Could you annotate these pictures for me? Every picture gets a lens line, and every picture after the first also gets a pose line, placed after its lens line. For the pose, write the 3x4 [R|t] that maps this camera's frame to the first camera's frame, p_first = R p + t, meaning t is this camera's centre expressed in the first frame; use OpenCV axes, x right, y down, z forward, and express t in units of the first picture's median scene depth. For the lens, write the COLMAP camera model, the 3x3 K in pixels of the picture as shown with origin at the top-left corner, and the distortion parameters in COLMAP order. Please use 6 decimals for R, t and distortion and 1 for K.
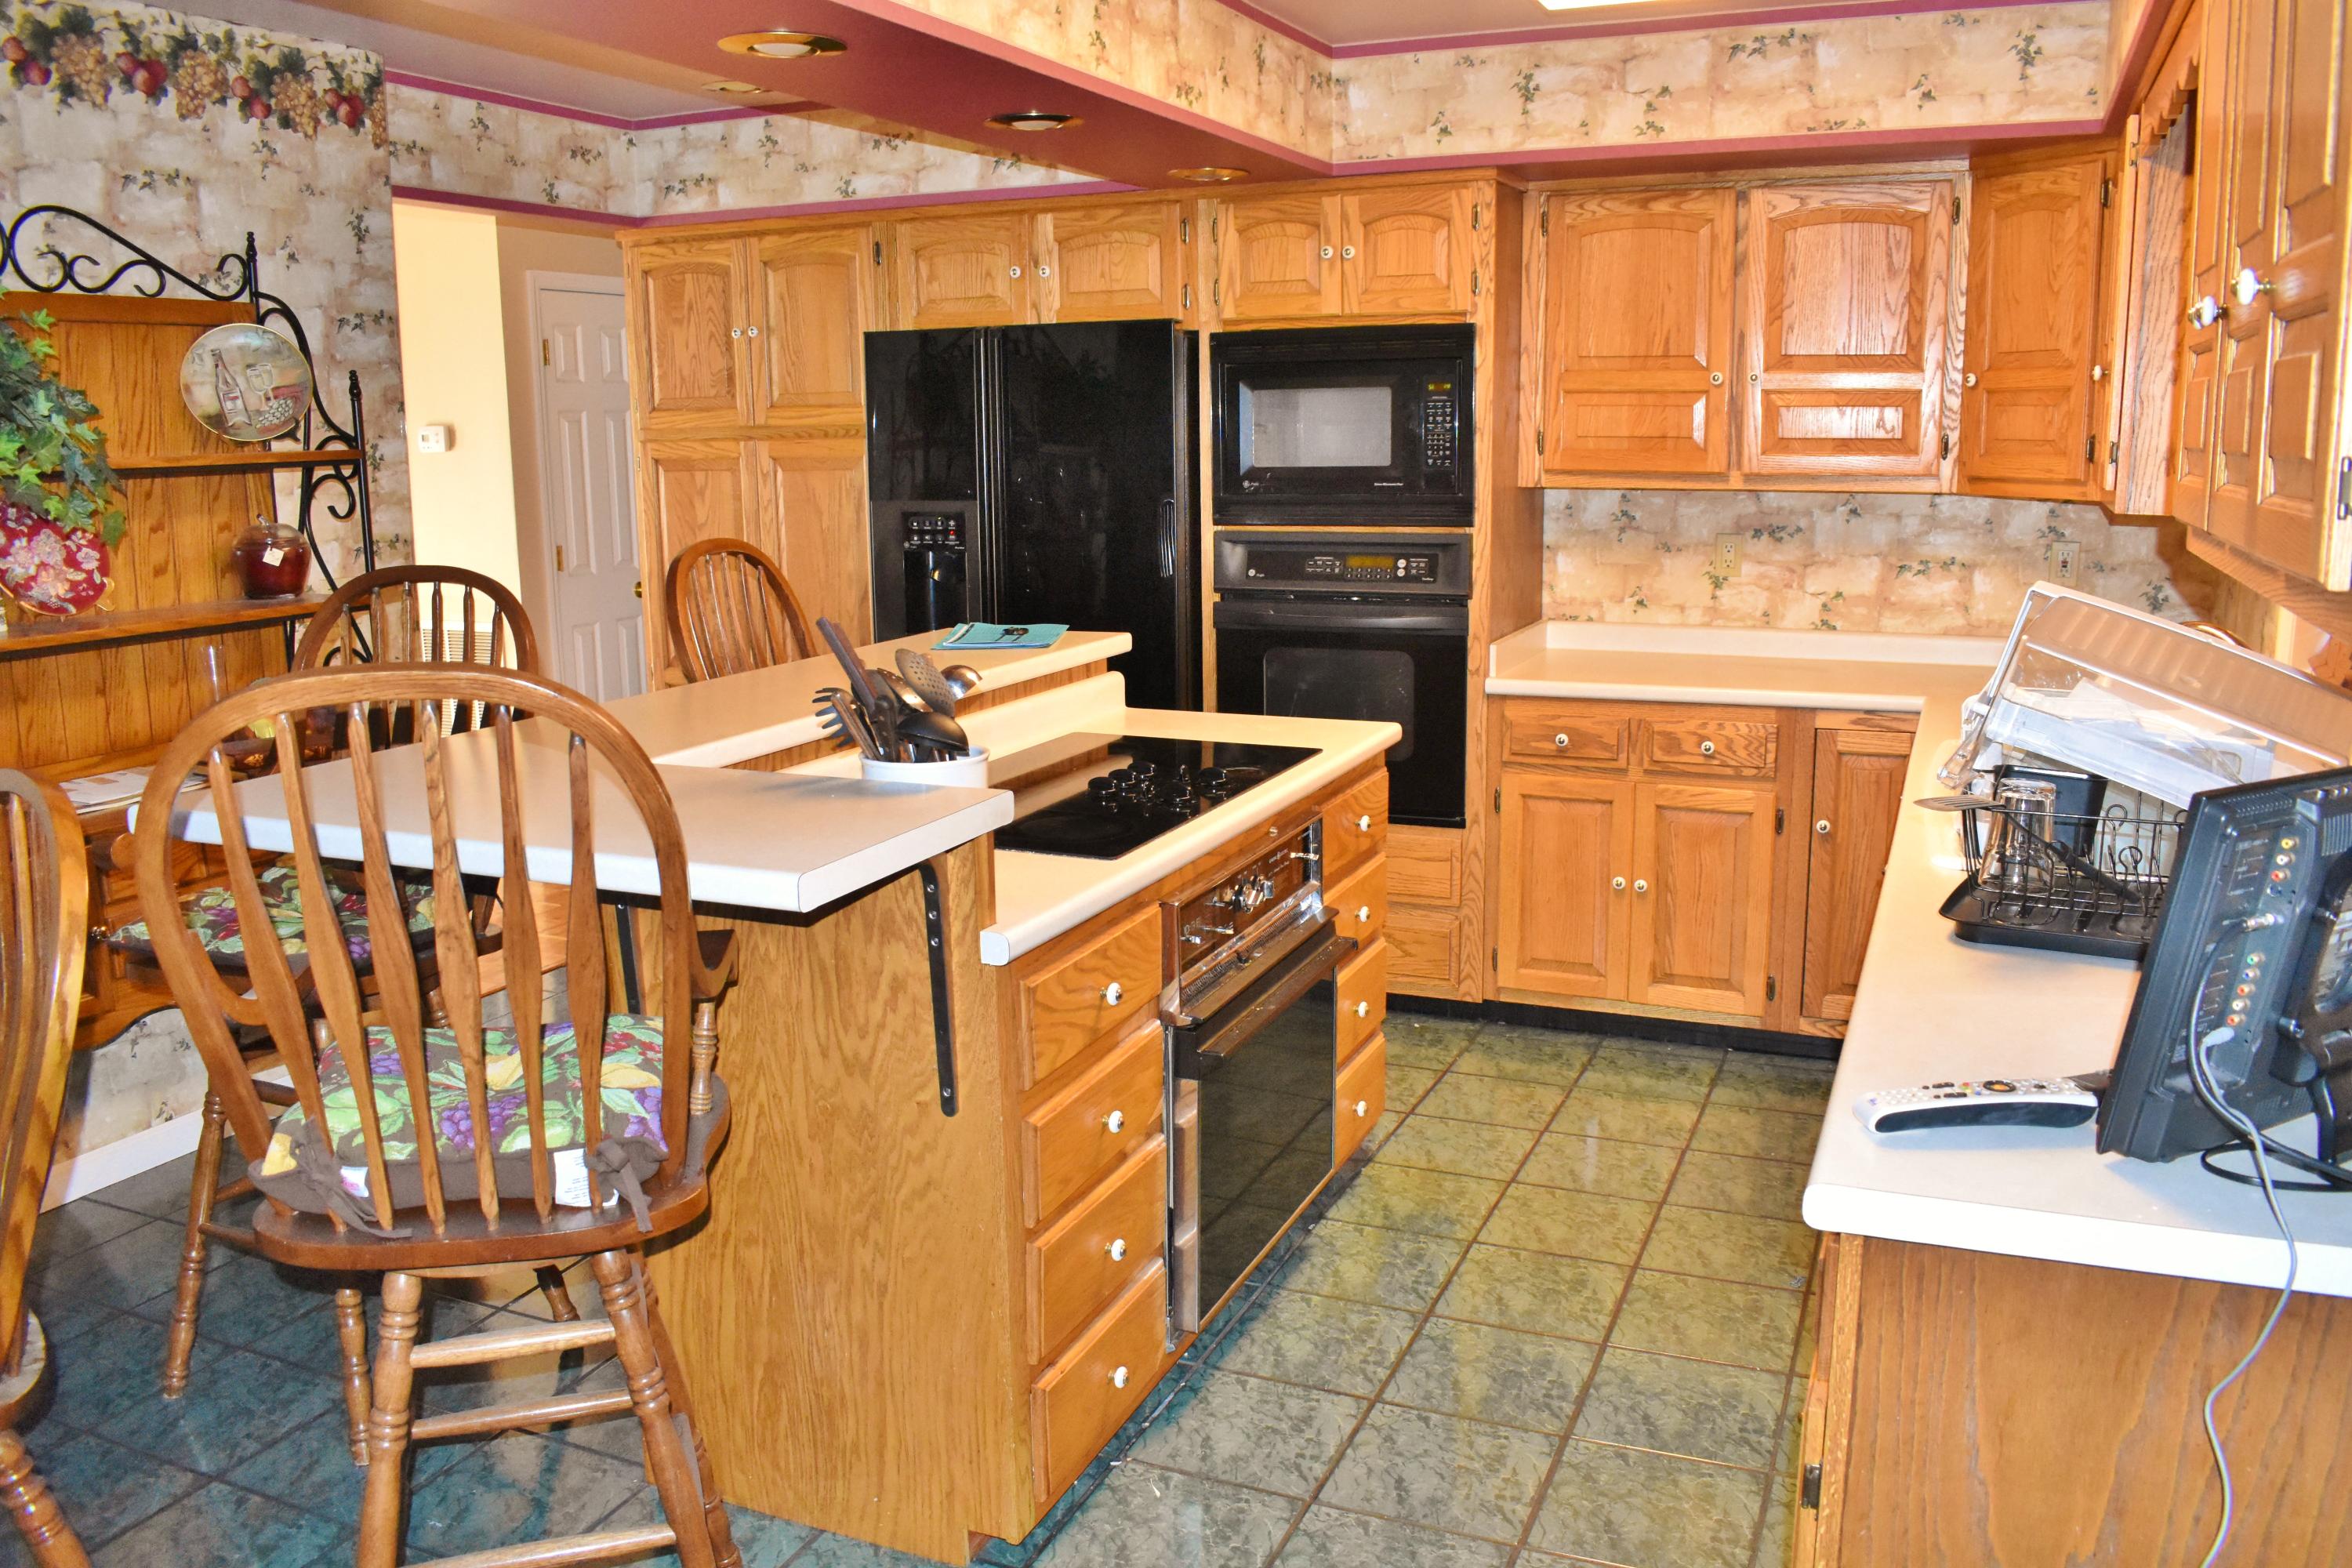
lens RADIAL K [[1815.3, 0, 1163.1], [0, 1815.3, 787.1], [0, 0, 1]] dist [-0.093034, 0.002127]
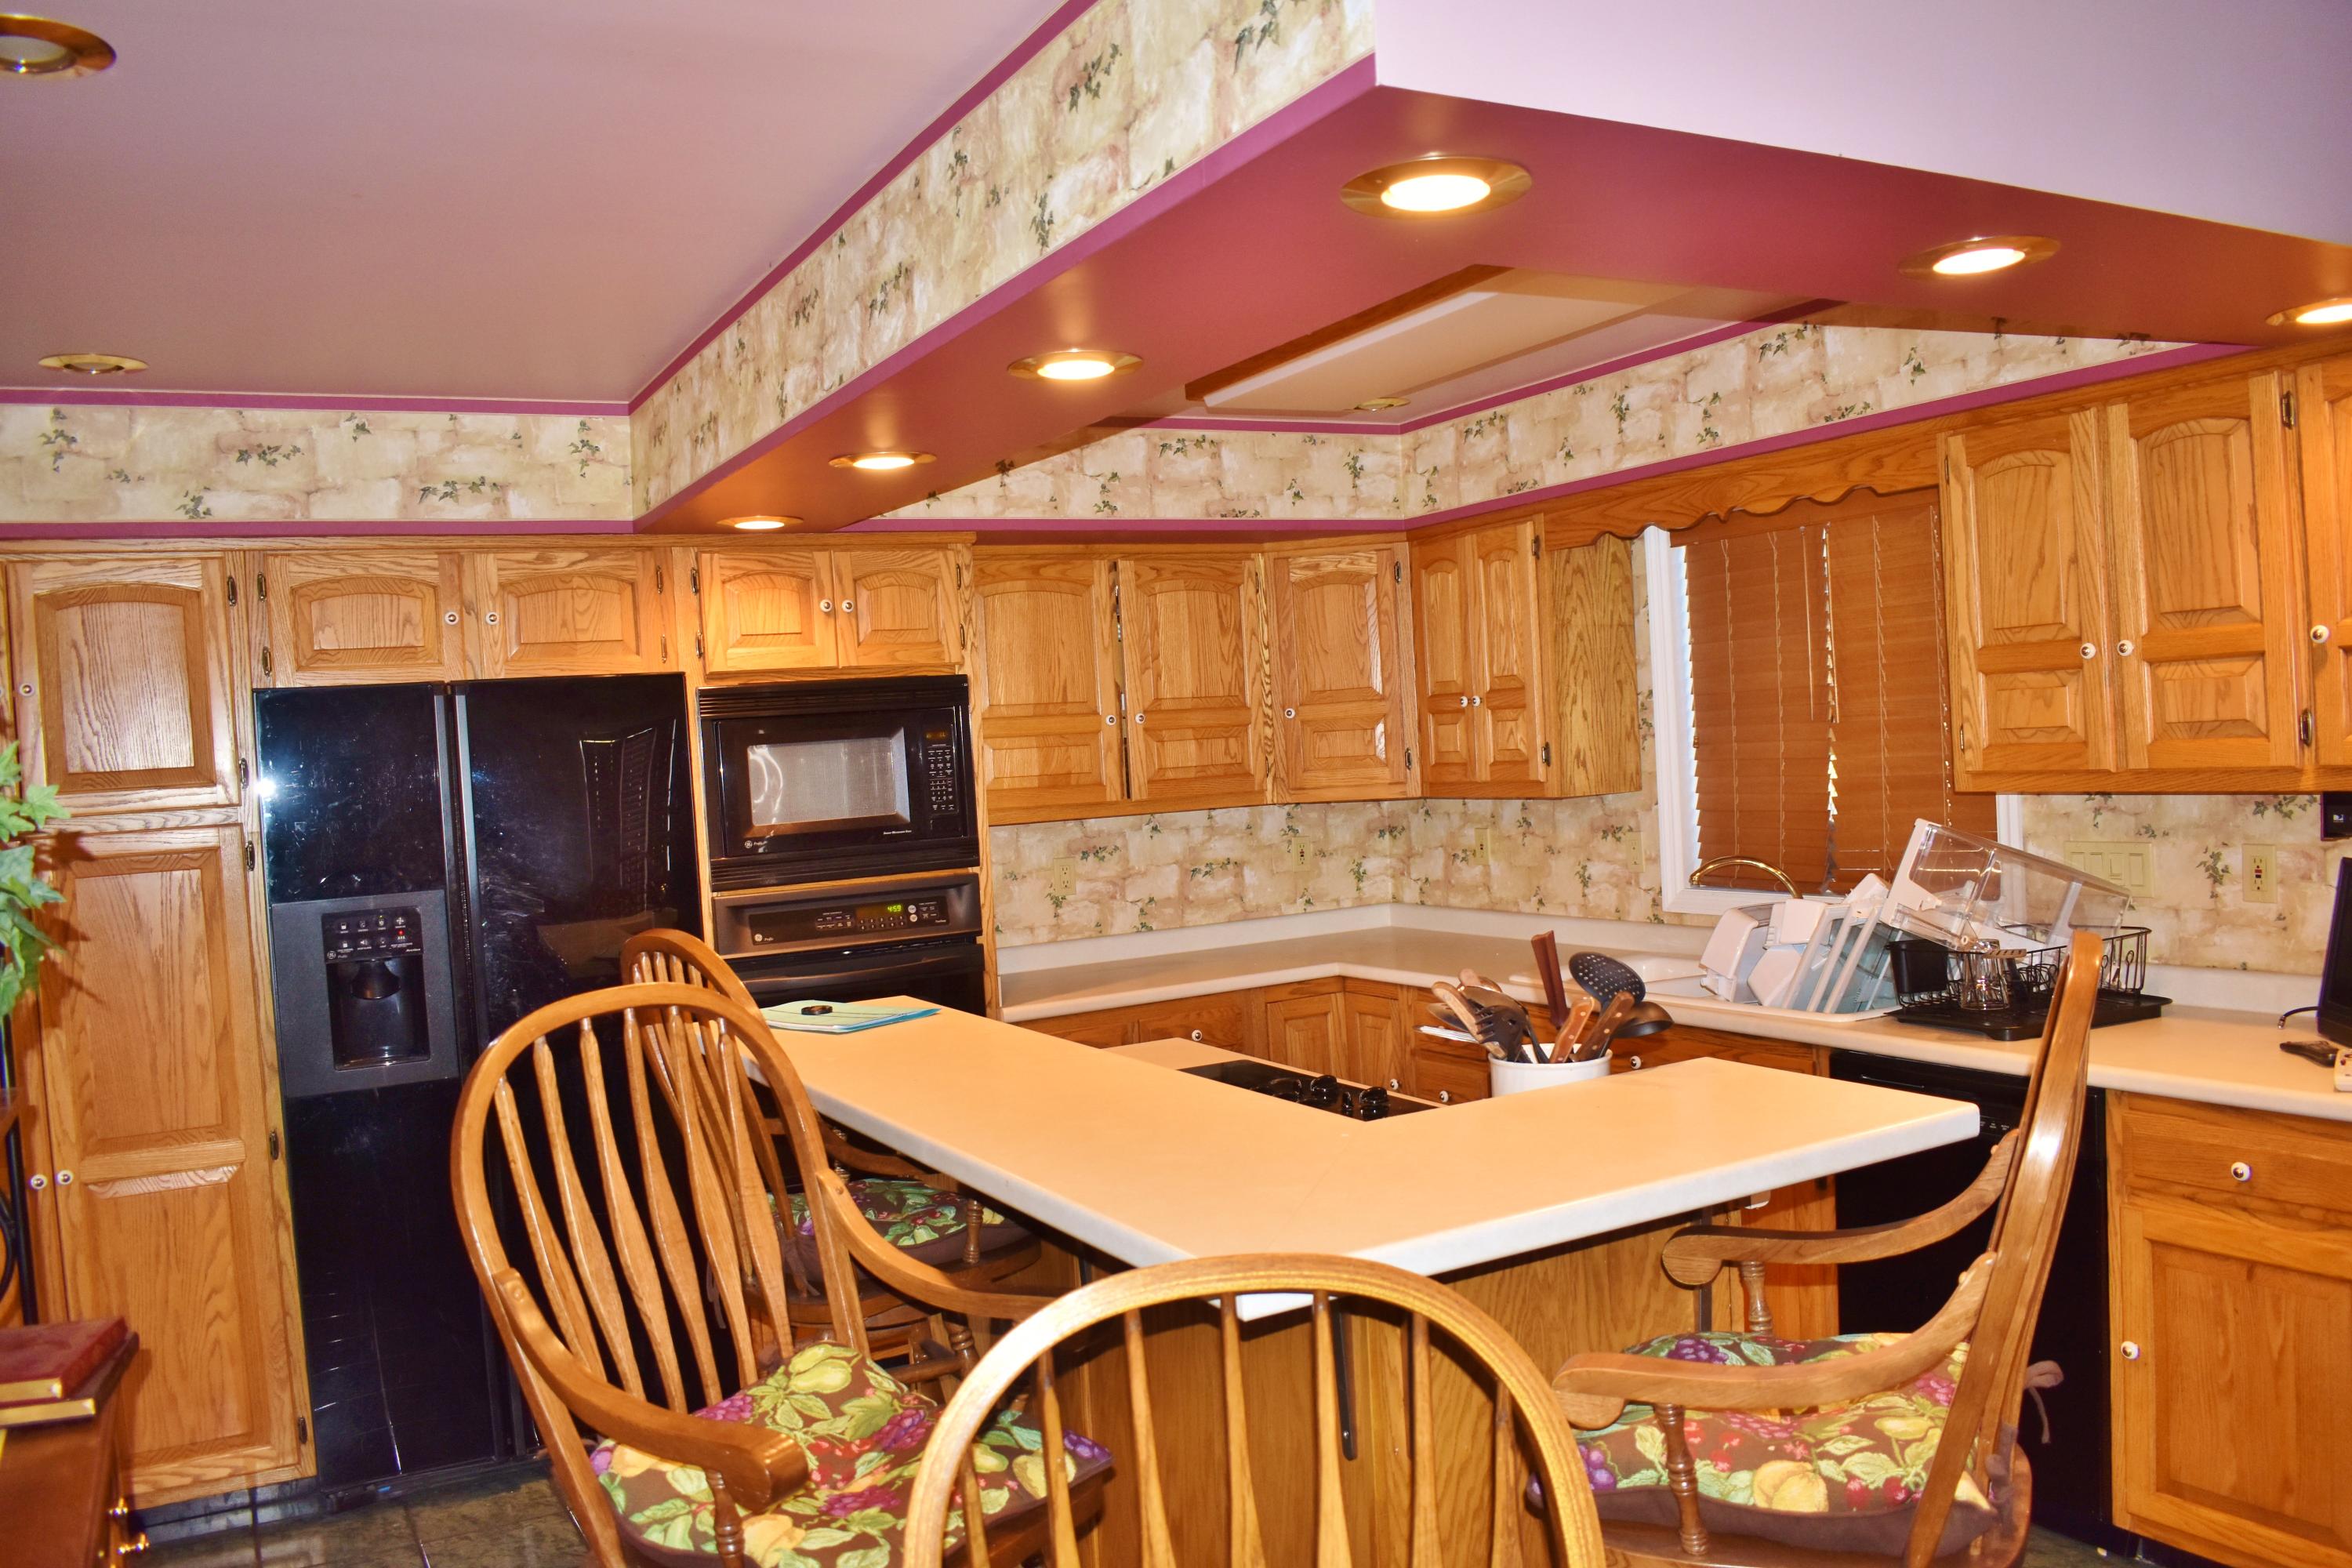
lens RADIAL K [[1815.3, 0, 1163.1], [0, 1815.3, 787.1], [0, 0, 1]] dist [-0.093034, 0.002127]
pose [[0.610071, -0.044557, 0.791093, -0.587114], [0.205568, 0.973131, -0.103718, -0.057755], [-0.765216, 0.225899, 0.602839, 0.277200]]
